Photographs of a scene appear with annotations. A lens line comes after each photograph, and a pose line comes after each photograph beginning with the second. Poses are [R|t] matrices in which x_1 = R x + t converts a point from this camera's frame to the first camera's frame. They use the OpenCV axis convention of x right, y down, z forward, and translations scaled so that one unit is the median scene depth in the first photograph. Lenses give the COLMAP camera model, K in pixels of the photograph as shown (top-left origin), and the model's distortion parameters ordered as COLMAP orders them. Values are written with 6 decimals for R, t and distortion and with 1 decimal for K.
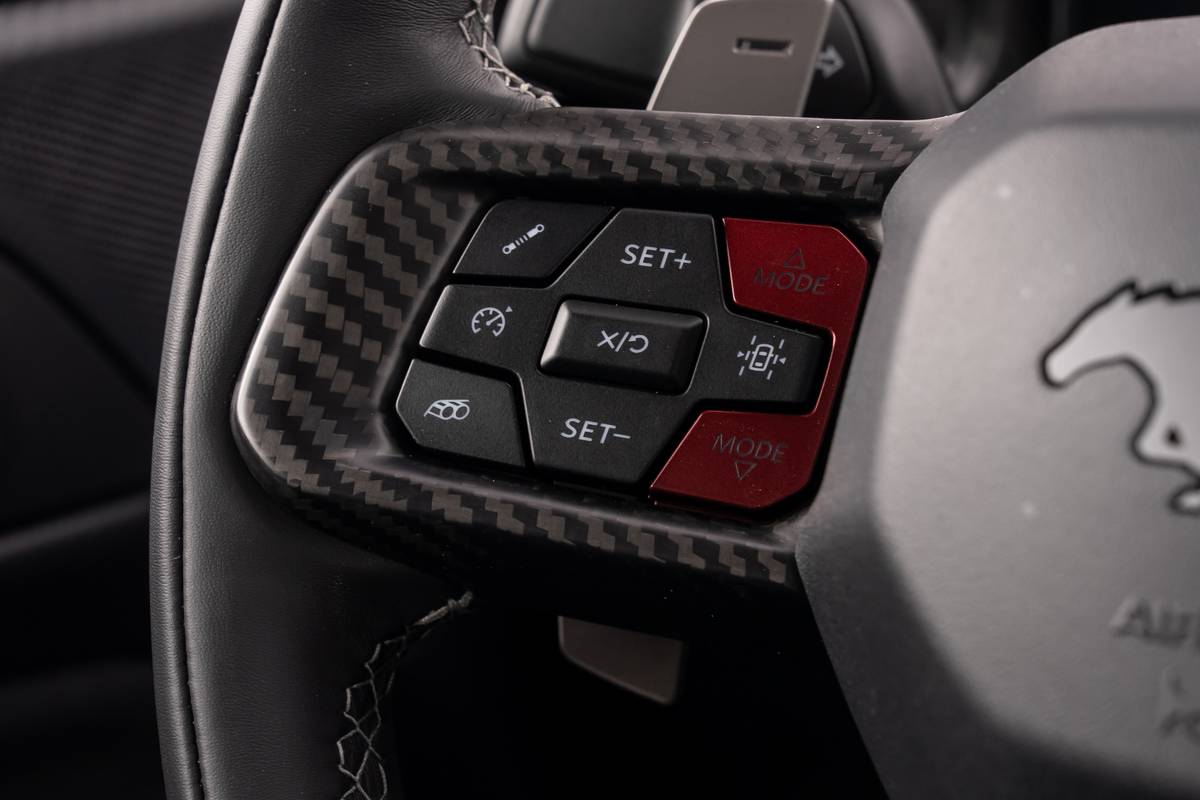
lens RADIAL K [[2604.7, 0, 607.6], [0, 2604.7, 409.5], [0, 0, 1]] dist [0.267233, 0.000000]
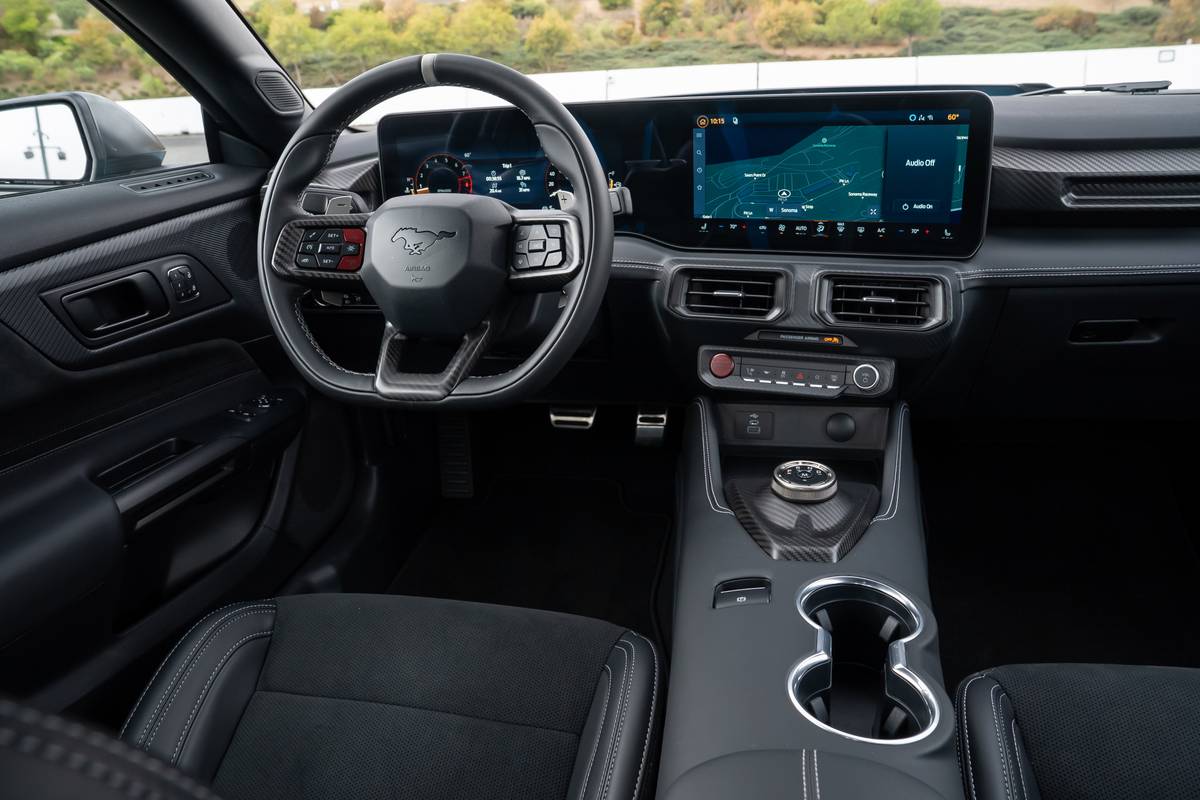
lens RADIAL K [[824.7, 0, 604.4], [0, 824.7, 405.0], [0, 0, 1]] dist [-0.113852, 0.084479]
pose [[0.900558, -0.154022, 0.406538, -0.277577], [0.117222, 0.986530, 0.114092, 0.222667], [-0.418635, -0.055091, 0.906482, -1.268087]]
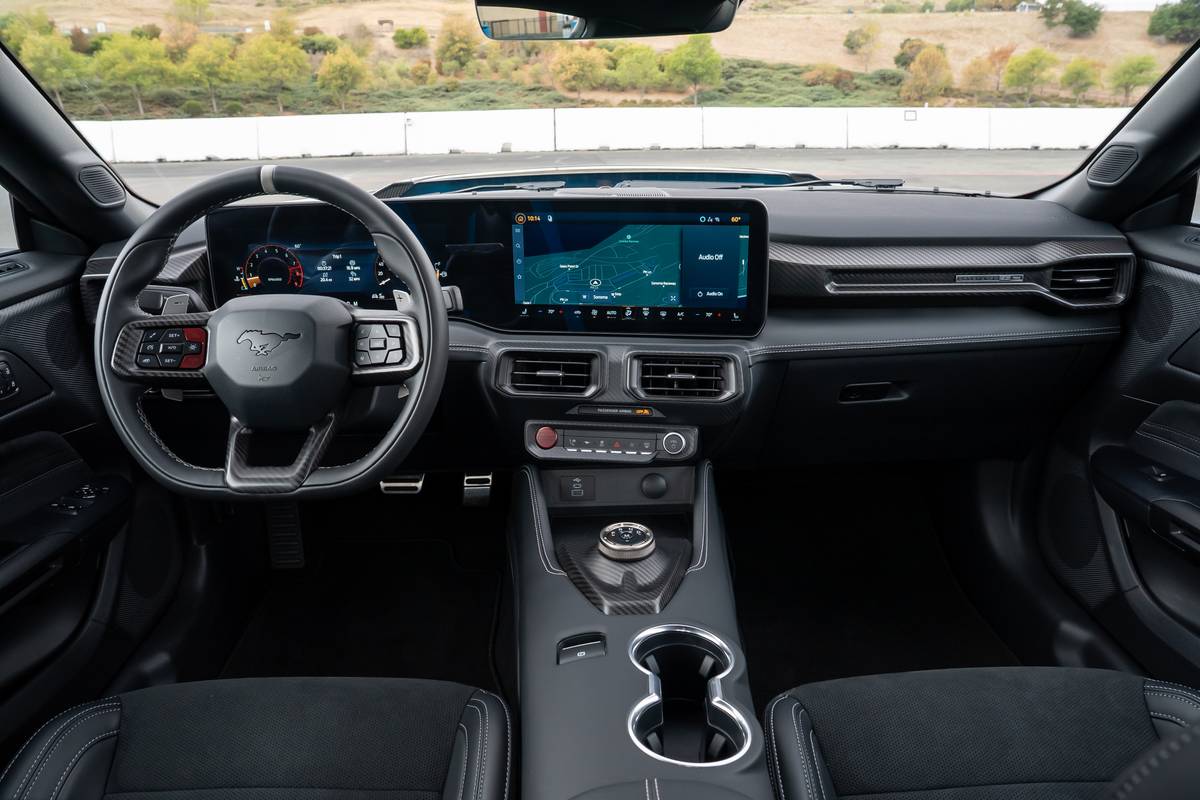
lens RADIAL K [[824.7, 0, 600.7], [0, 824.7, 406.6], [0, 0, 1]] dist [-0.113852, 0.084479]
pose [[0.777997, -0.172038, 0.604254, -0.434008], [0.139428, 0.985074, 0.100943, 0.073895], [-0.612601, 0.005717, 0.790372, -1.442612]]
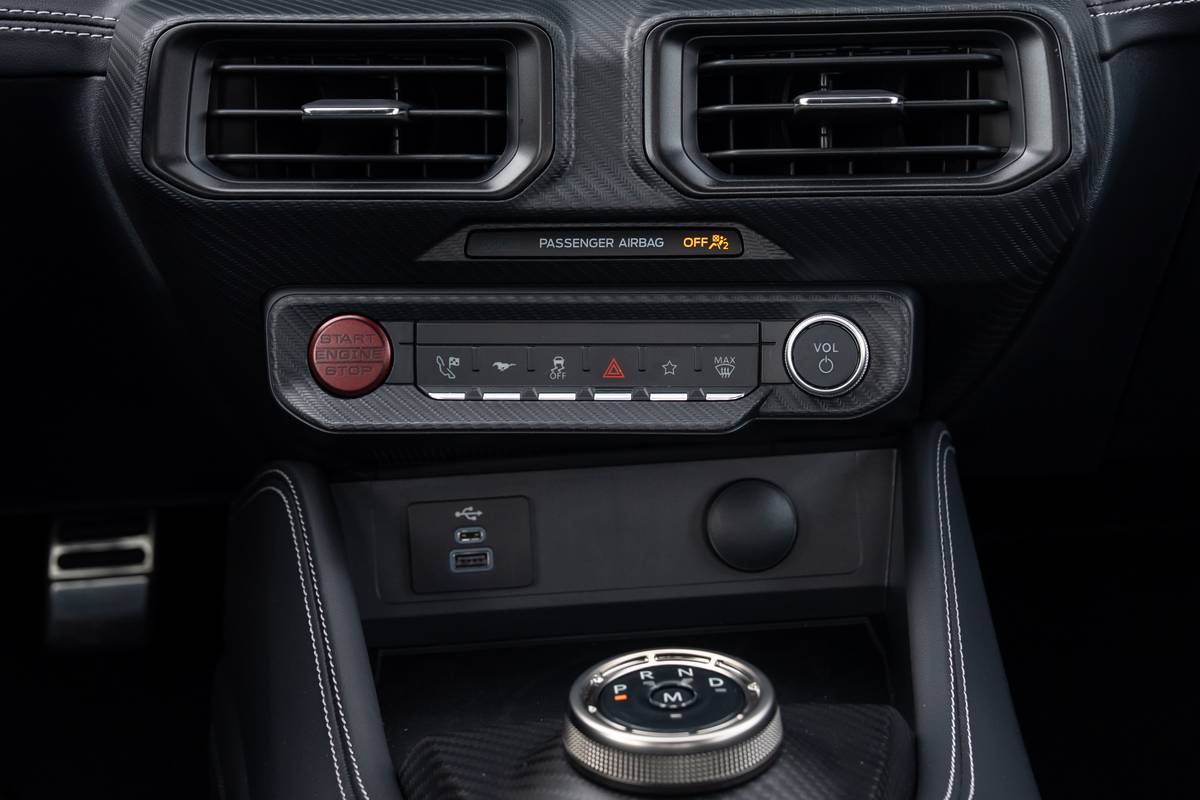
lens RADIAL K [[2604.7, 0, 631.4], [0, 2604.7, 400.1], [0, 0, 1]] dist [0.267233, 0.000000]
pose [[0.742108, -0.207962, 0.637203, -0.237725], [0.169400, 0.977981, 0.121892, 0.228230], [-0.648521, 0.017485, 0.760996, -1.092294]]
